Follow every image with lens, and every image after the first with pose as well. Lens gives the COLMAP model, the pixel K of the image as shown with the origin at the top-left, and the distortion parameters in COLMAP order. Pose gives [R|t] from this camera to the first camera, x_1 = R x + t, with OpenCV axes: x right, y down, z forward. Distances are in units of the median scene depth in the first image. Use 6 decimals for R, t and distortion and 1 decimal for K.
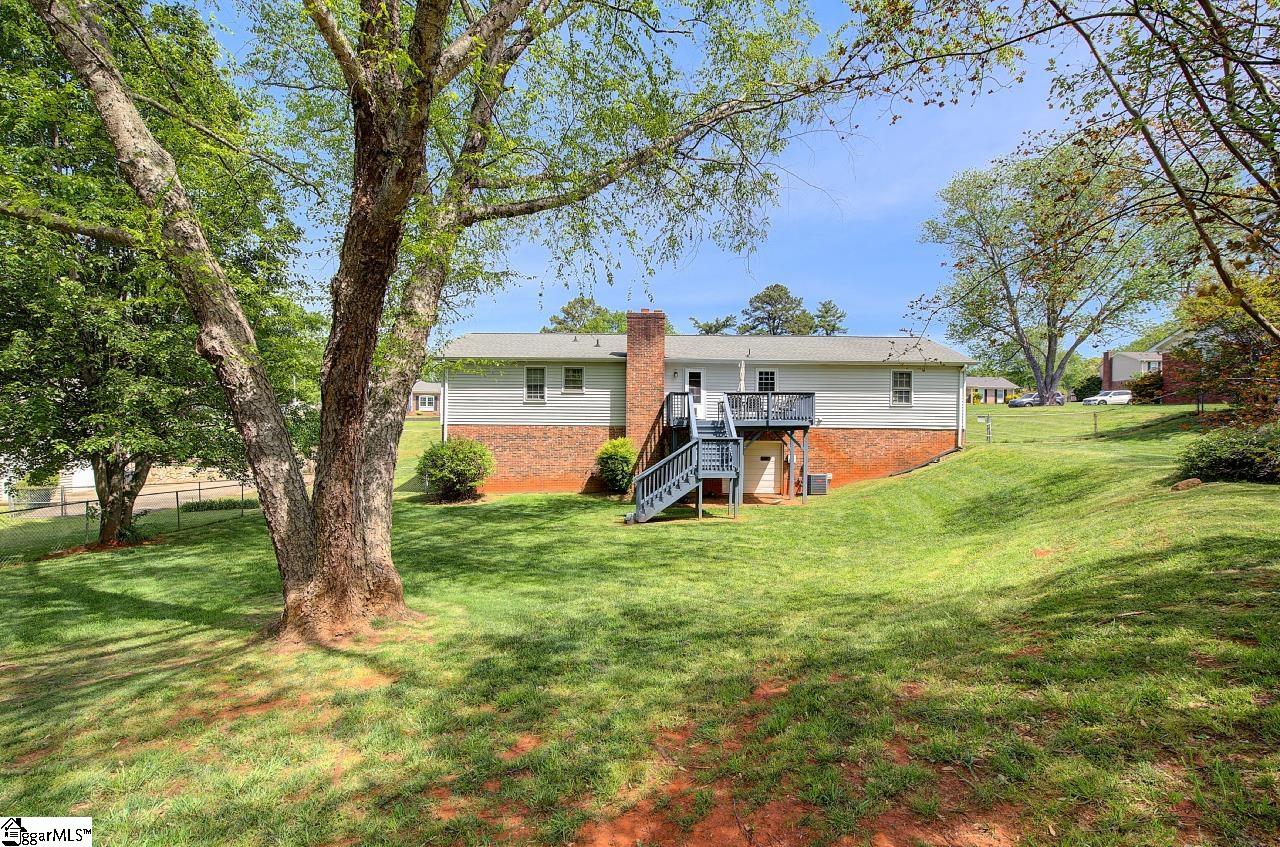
lens RADIAL K [[581.5, 0, 654.7], [0, 581.5, 435.6], [0, 0, 1]] dist [-0.008648, -0.000013]
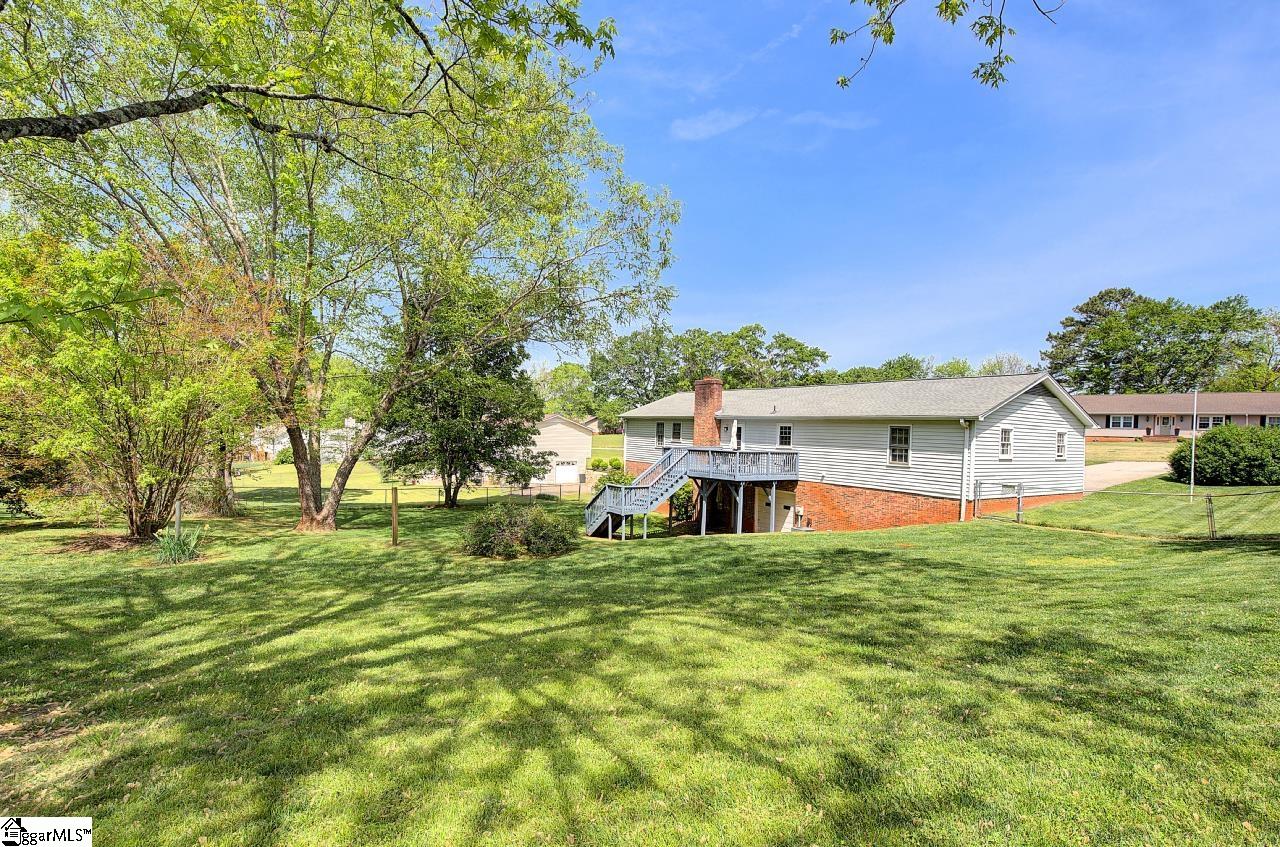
lens RADIAL K [[580.6, 0, 642.1], [0, 580.6, 434.5], [0, 0, 1]] dist [-0.003322, 0.000749]
pose [[0.551673, 0.014278, -0.833938, 0.944859], [-0.032613, 0.999458, -0.004463, -0.082176], [0.833423, 0.029659, 0.551840, 0.190681]]
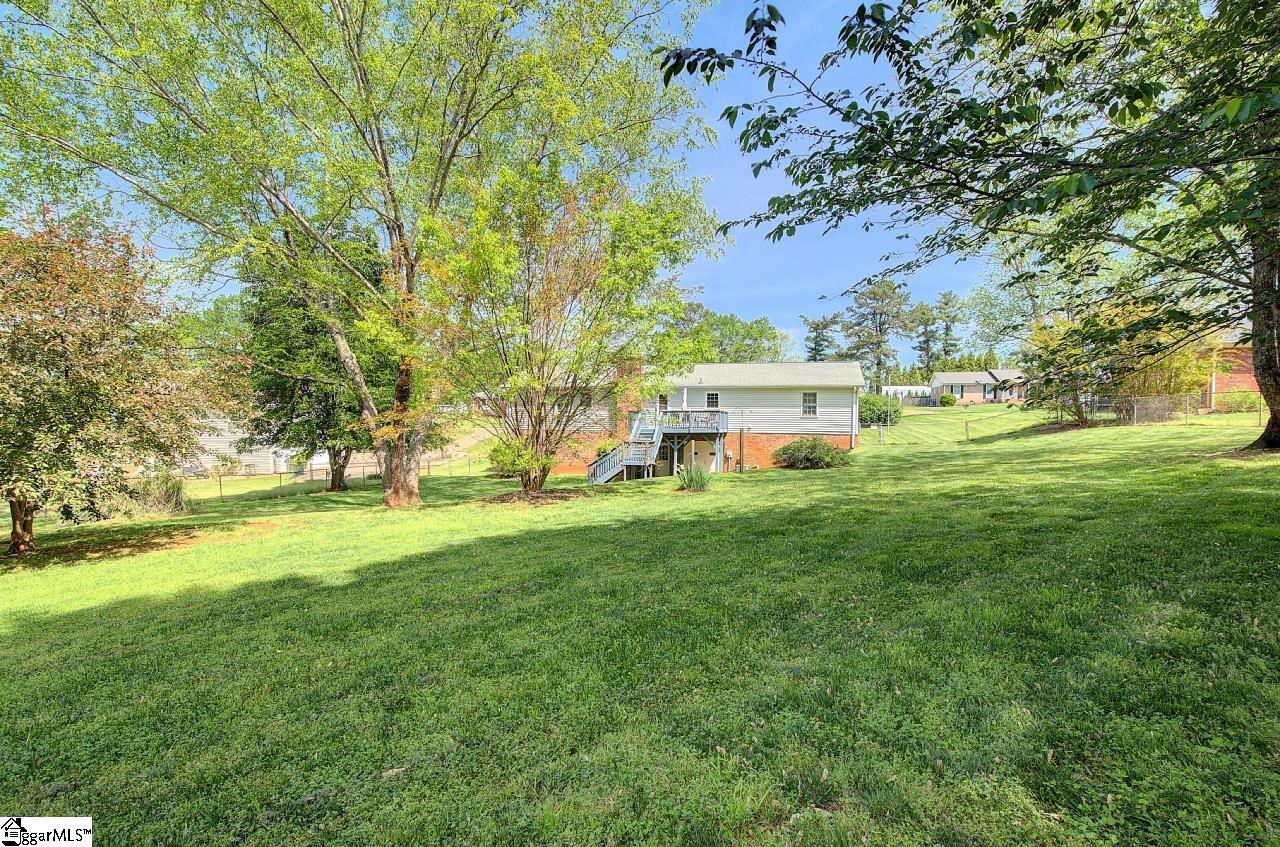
lens RADIAL K [[593.5, 0, 644.5], [0, 593.5, 426.7], [0, 0, 1]] dist [-0.001994, -0.000012]
pose [[0.965033, 0.004227, -0.262094, 0.417608], [-0.004524, 0.999990, -0.000528, -0.026229], [0.262089, 0.001696, 0.965042, -0.464247]]
